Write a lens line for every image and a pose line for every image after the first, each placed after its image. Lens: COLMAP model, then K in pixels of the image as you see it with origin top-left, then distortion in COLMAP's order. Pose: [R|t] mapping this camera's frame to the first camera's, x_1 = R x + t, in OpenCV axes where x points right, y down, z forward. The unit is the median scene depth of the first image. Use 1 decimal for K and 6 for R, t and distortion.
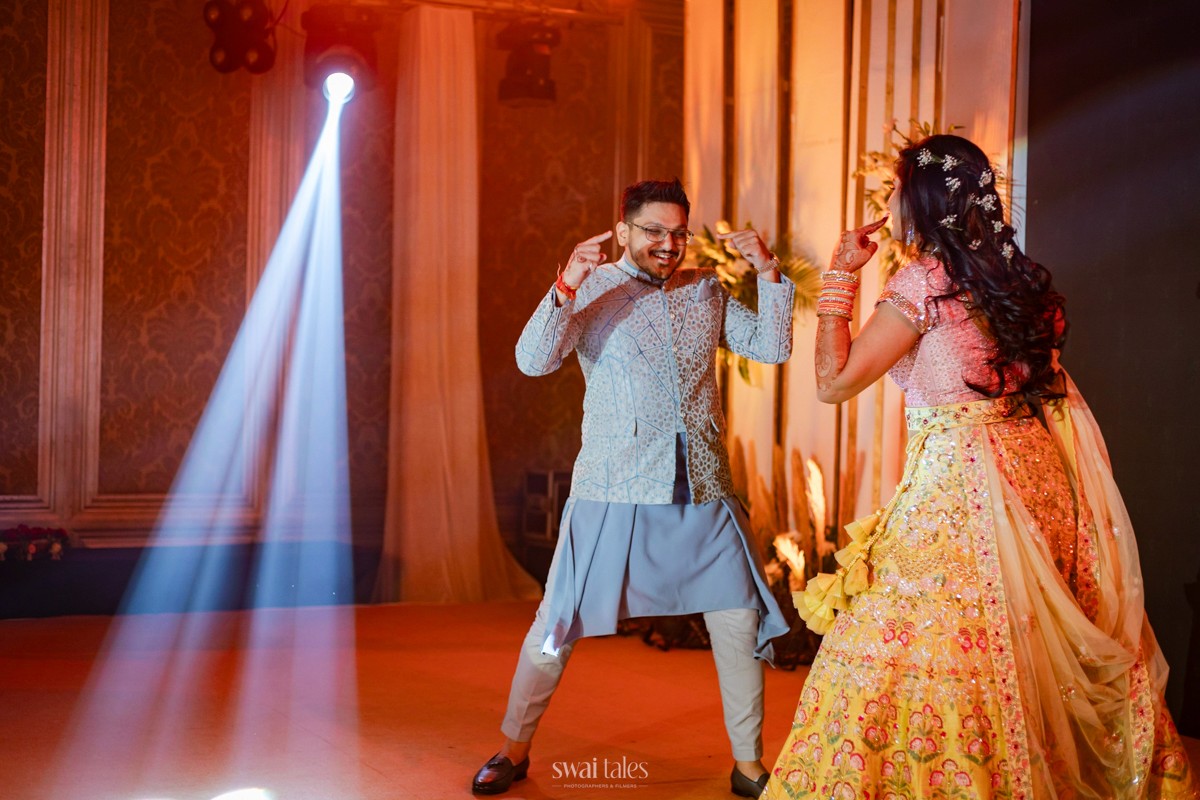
lens RADIAL K [[1491.8, 0, 600.0], [0, 1491.8, 400.0], [0, 0, 1]] dist [0.013159, -0.011277]
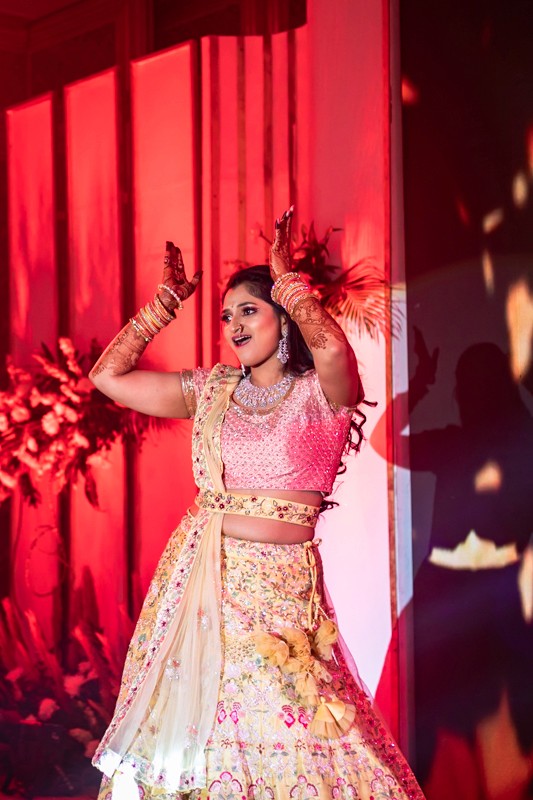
lens RADIAL K [[994.5, 0, 266.5], [0, 994.5, 400.0], [0, 0, 1]] dist [0.013159, -0.011277]
pose [[0.923553, -0.049600, 0.380249, -0.043007], [0.077119, 0.995364, -0.057472, -0.034284], [-0.375636, 0.082403, 0.923097, 0.368841]]
